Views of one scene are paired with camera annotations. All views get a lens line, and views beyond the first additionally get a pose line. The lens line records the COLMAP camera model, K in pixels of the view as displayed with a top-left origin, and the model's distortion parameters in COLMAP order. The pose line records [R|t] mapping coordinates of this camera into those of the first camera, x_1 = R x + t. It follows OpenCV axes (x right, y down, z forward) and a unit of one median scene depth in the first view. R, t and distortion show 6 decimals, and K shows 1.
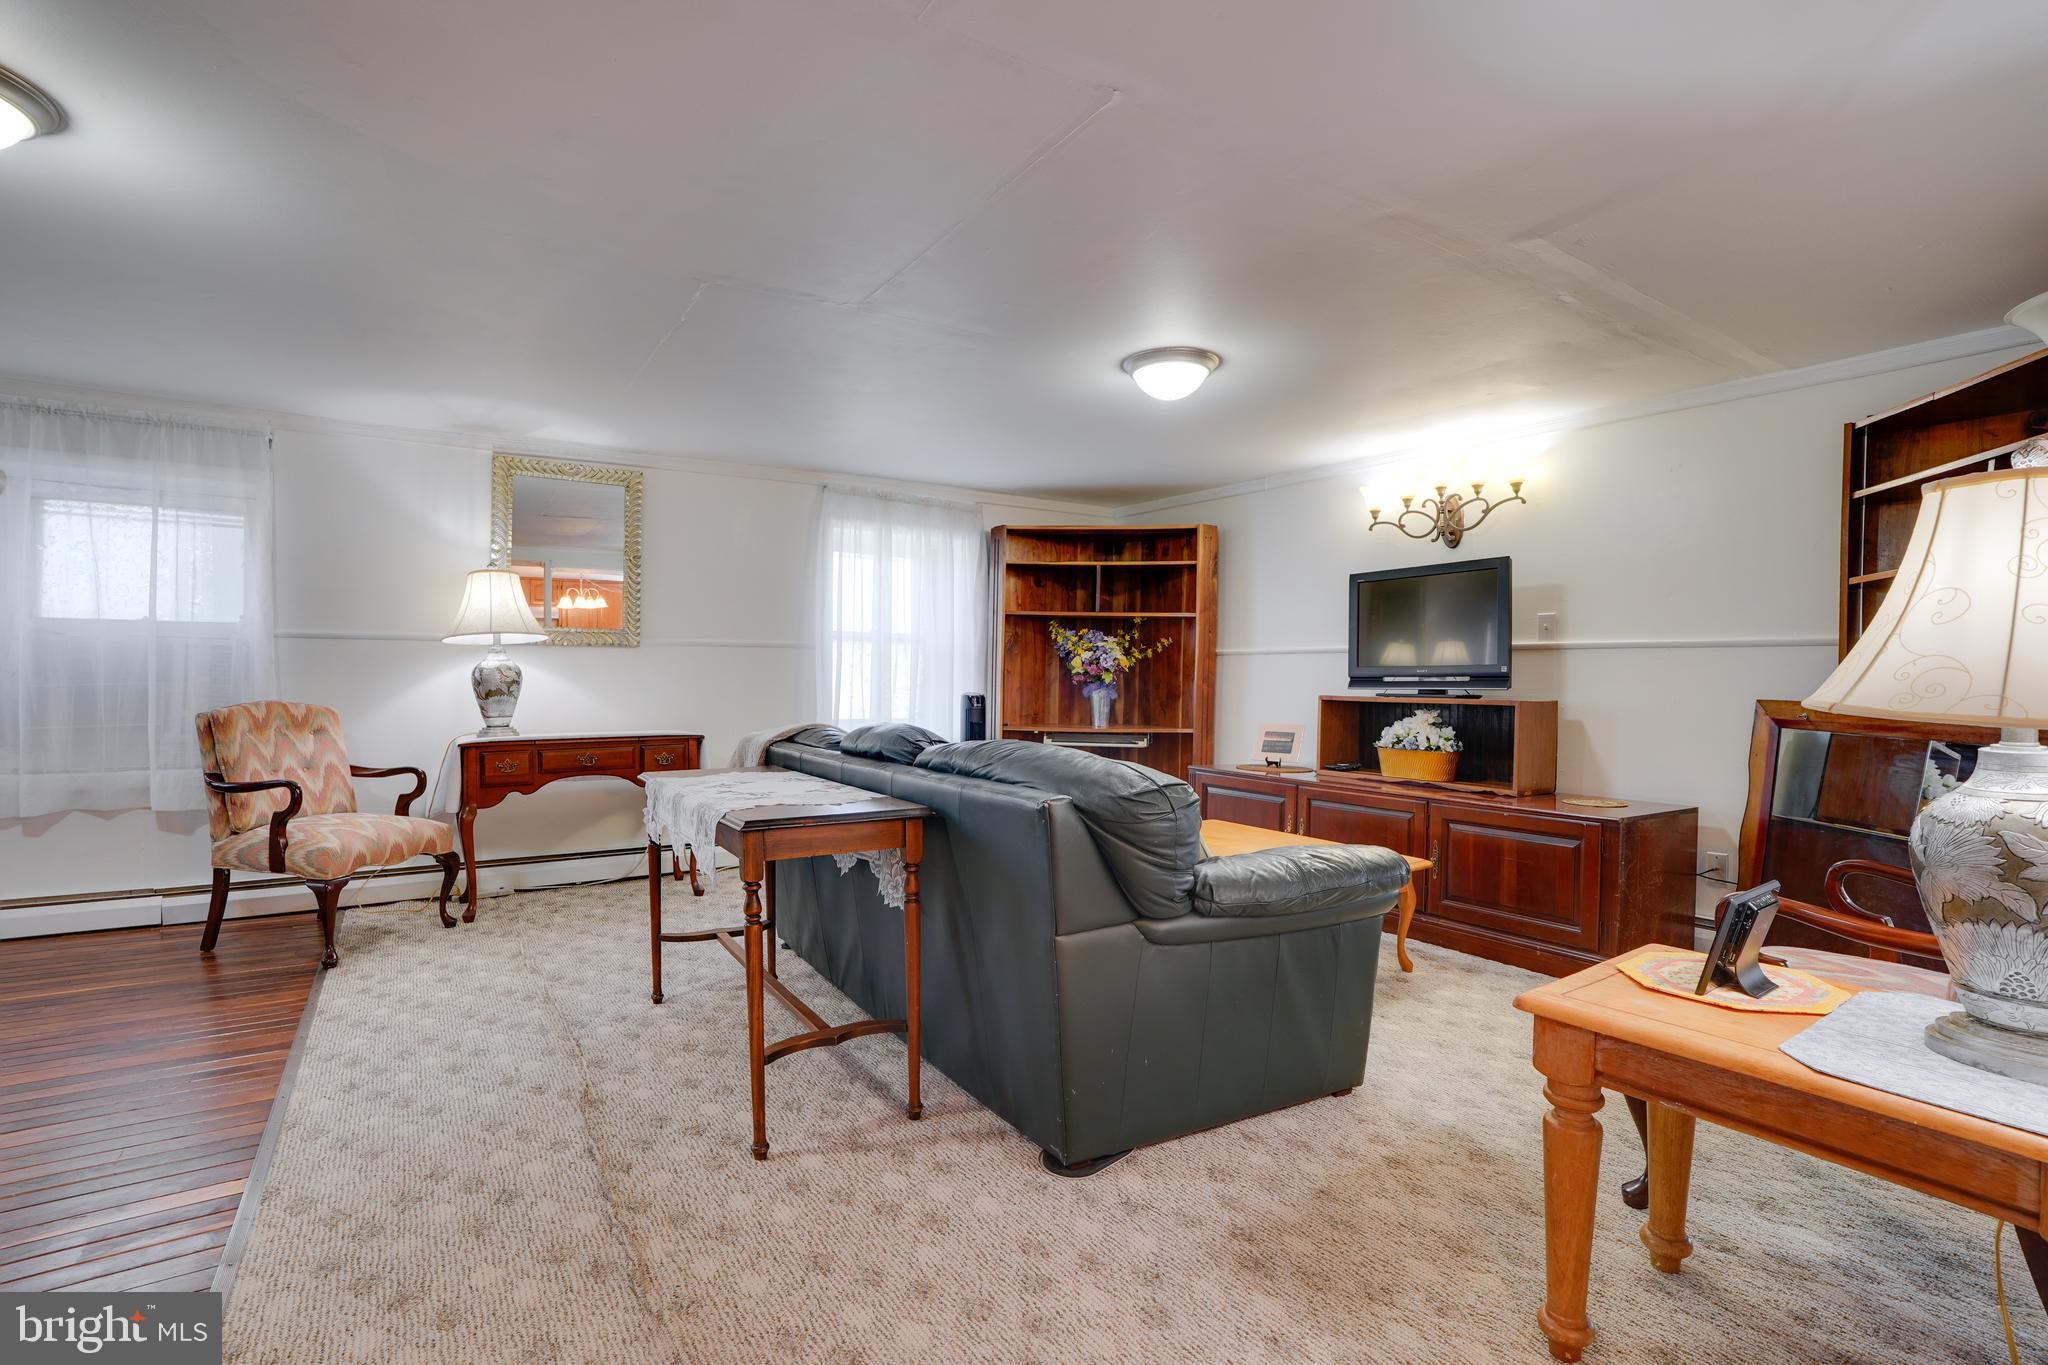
lens RADIAL K [[940.6, 0, 1011.9], [0, 940.6, 683.5], [0, 0, 1]] dist [-0.067005, 0.024504]
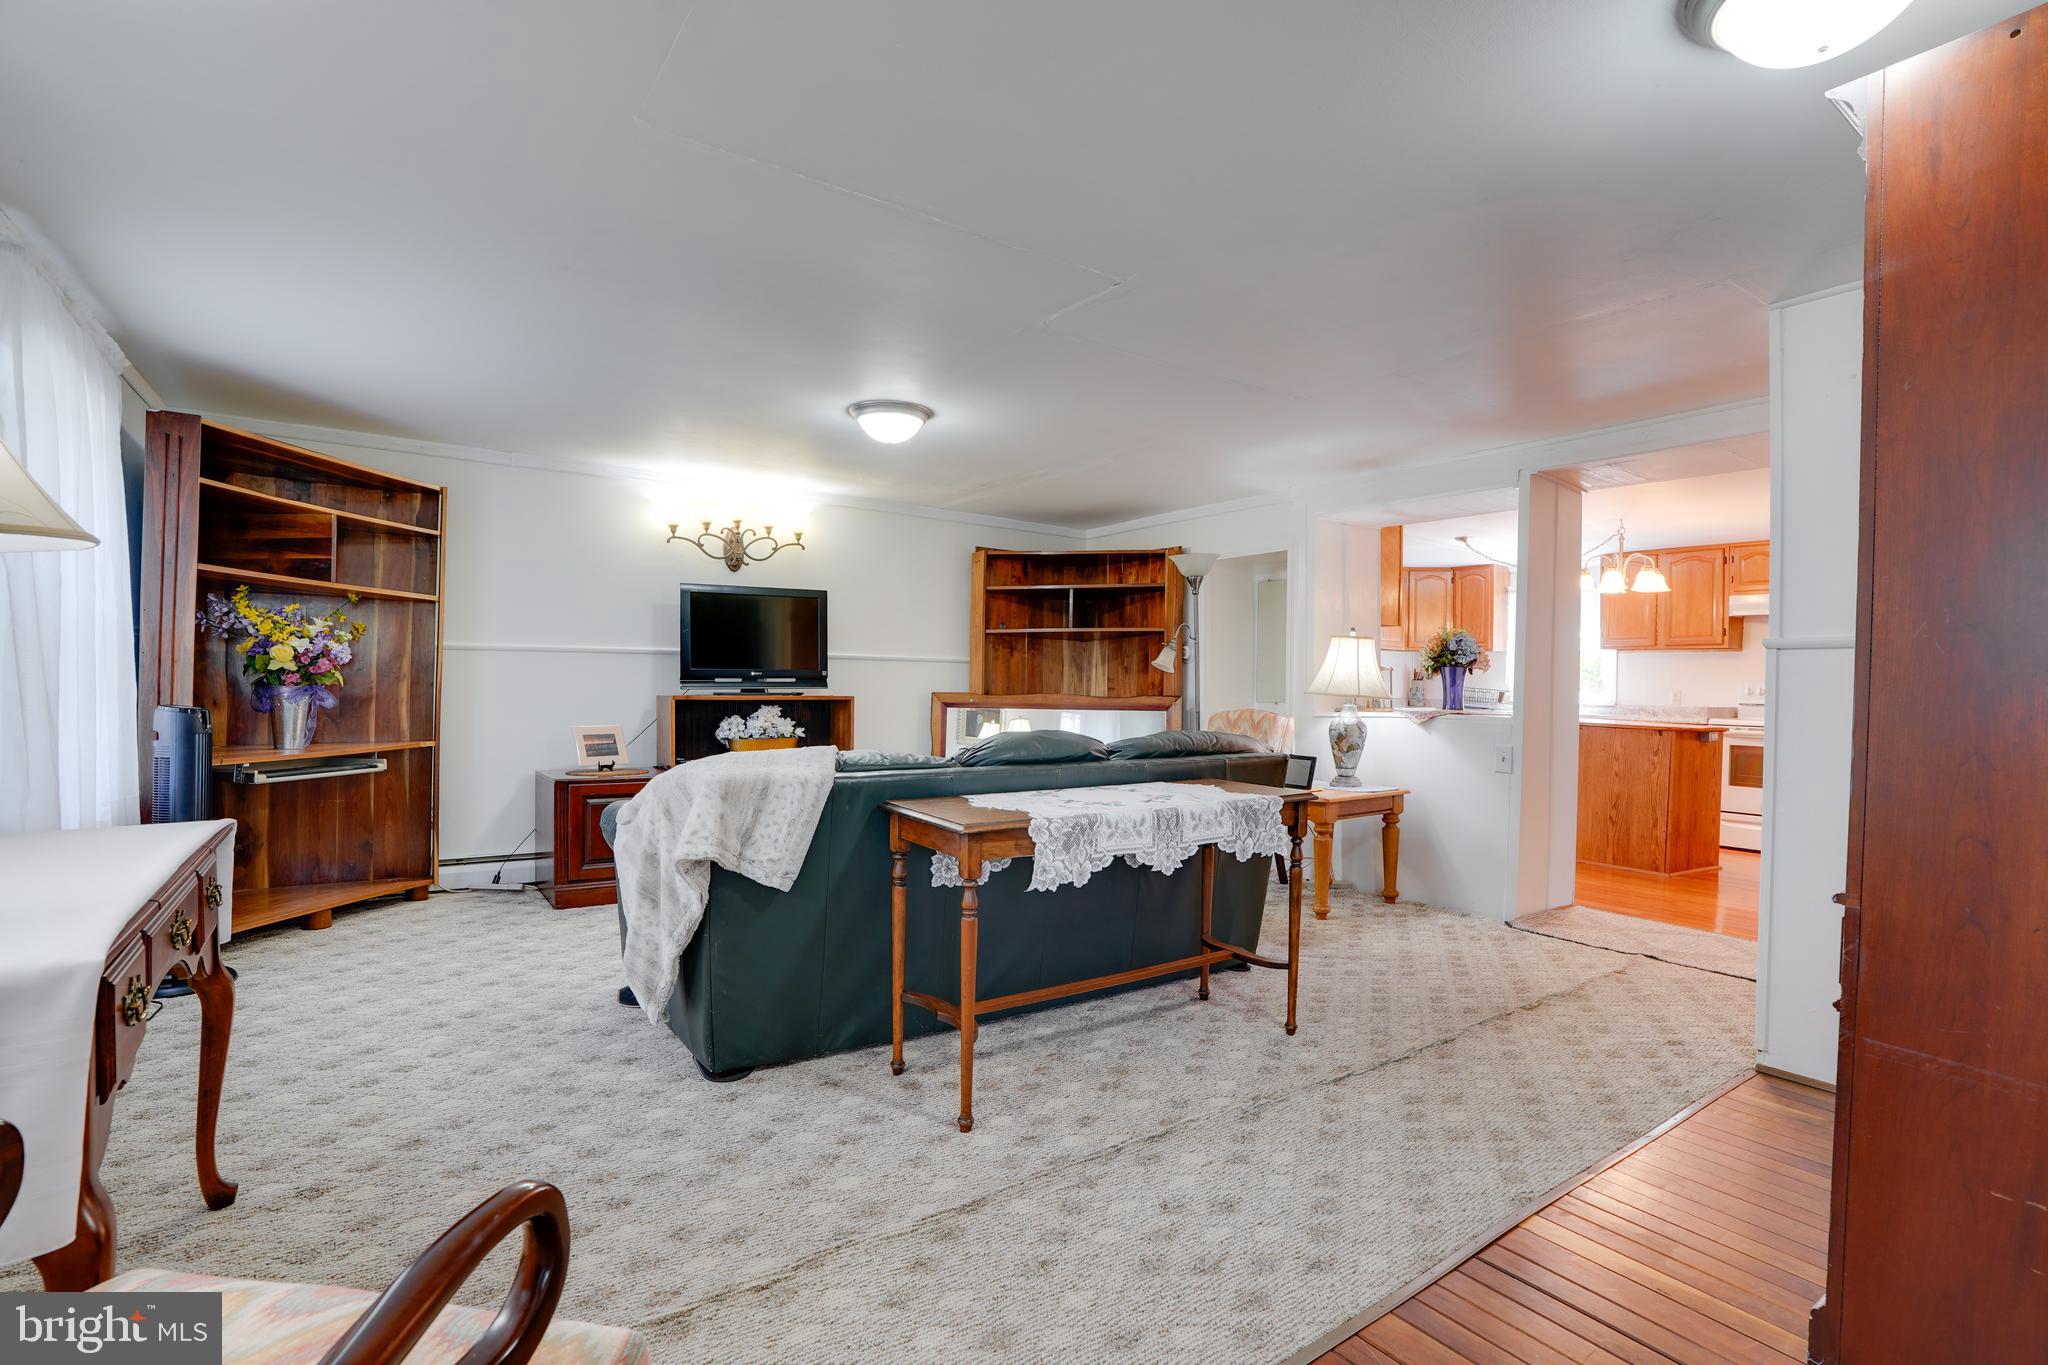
lens RADIAL K [[940.6, 0, 1011.9], [0, 940.6, 683.5], [0, 0, 1]] dist [-0.067005, 0.024504]
pose [[-0.018624, -0.012587, 0.999747, -1.032525], [-0.006080, 0.999904, 0.012476, -0.022928], [-0.999808, -0.005846, -0.018699, 0.895830]]
